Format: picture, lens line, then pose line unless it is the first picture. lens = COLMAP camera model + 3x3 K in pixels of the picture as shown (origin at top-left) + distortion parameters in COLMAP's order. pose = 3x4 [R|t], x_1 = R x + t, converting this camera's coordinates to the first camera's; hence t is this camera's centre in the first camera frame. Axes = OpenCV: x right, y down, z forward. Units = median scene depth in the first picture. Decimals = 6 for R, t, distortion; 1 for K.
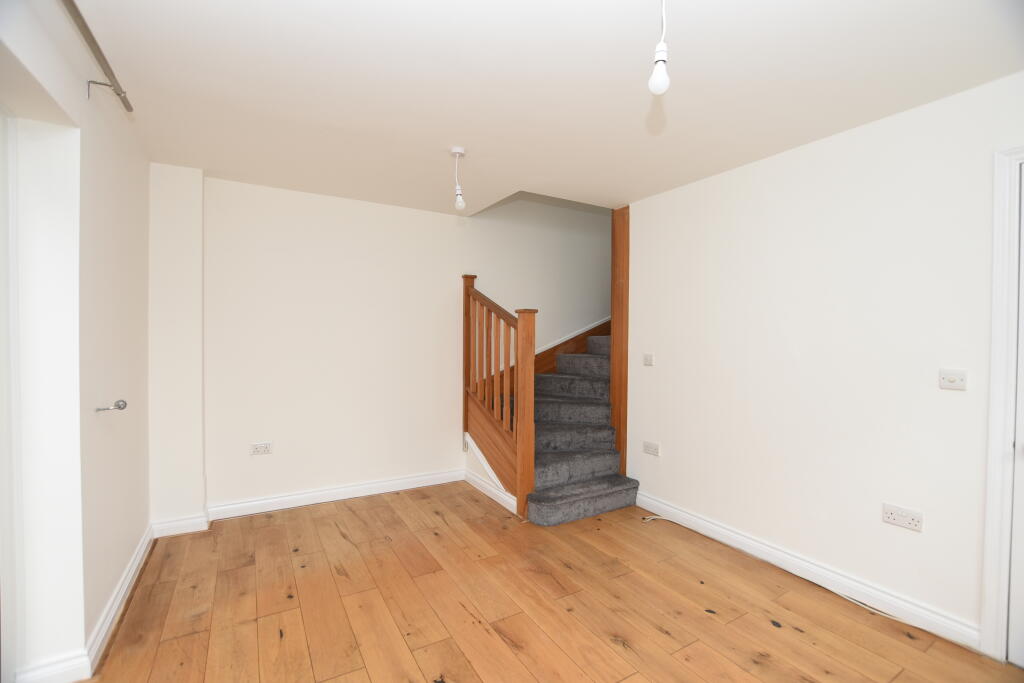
lens RADIAL K [[452.2, 0, 515.3], [0, 452.2, 344.6], [0, 0, 1]] dist [-0.022884, 0.000117]
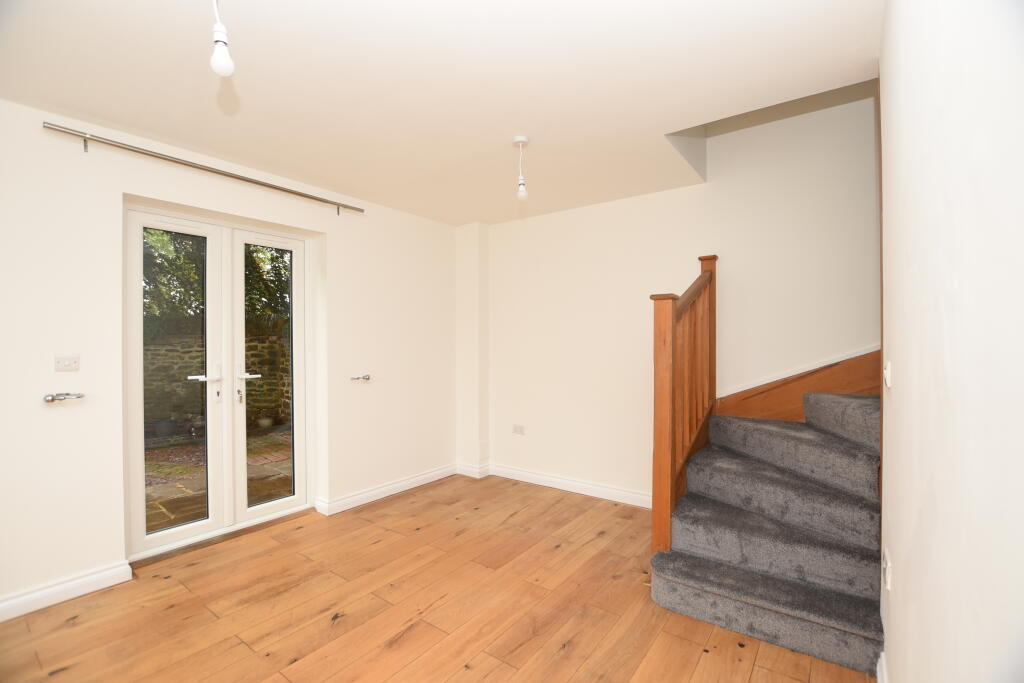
lens RADIAL K [[452.2, 0, 515.3], [0, 452.2, 344.6], [0, 0, 1]] dist [-0.022884, 0.000117]
pose [[0.383056, -0.011003, -0.923660, 0.662006], [-0.005785, 0.999881, -0.014310, 0.016062], [0.923707, 0.010825, 0.382947, 0.559722]]
